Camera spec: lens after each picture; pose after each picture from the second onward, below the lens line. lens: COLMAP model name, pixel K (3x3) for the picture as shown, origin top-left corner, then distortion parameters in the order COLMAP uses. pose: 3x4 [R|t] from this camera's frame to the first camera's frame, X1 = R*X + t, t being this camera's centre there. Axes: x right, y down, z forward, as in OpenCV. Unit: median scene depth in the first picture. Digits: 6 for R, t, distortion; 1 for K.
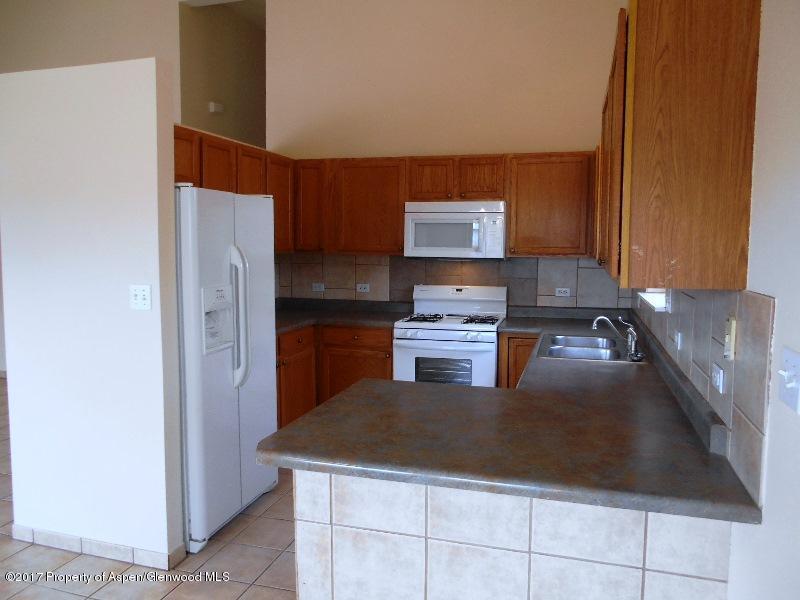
lens RADIAL K [[619.8, 0, 389.1], [0, 619.8, 290.2], [0, 0, 1]] dist [-0.064903, 0.056599]
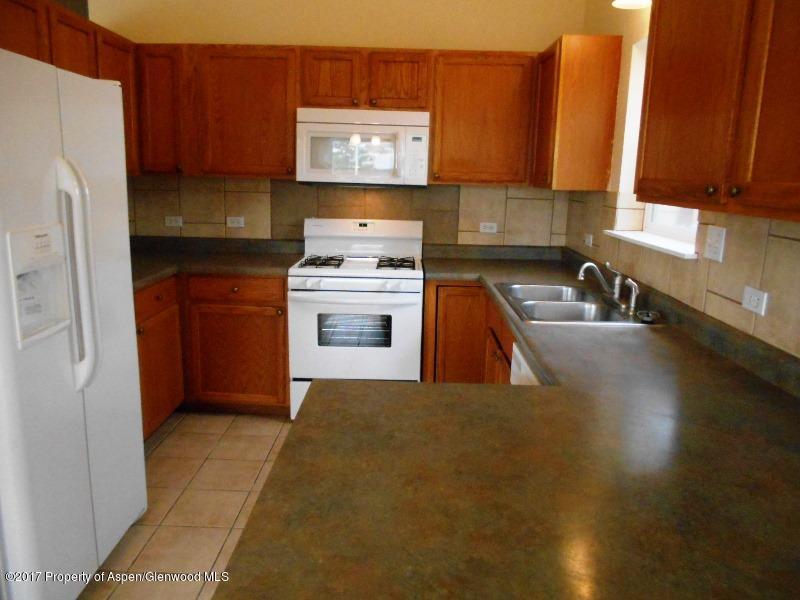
lens RADIAL K [[619.8, 0, 389.1], [0, 619.8, 290.2], [0, 0, 1]] dist [-0.064903, 0.056599]
pose [[0.962995, -0.032016, 0.267612, -0.074170], [0.000858, 0.993279, 0.115743, -0.009321], [-0.269519, -0.111230, 0.956550, 0.231134]]
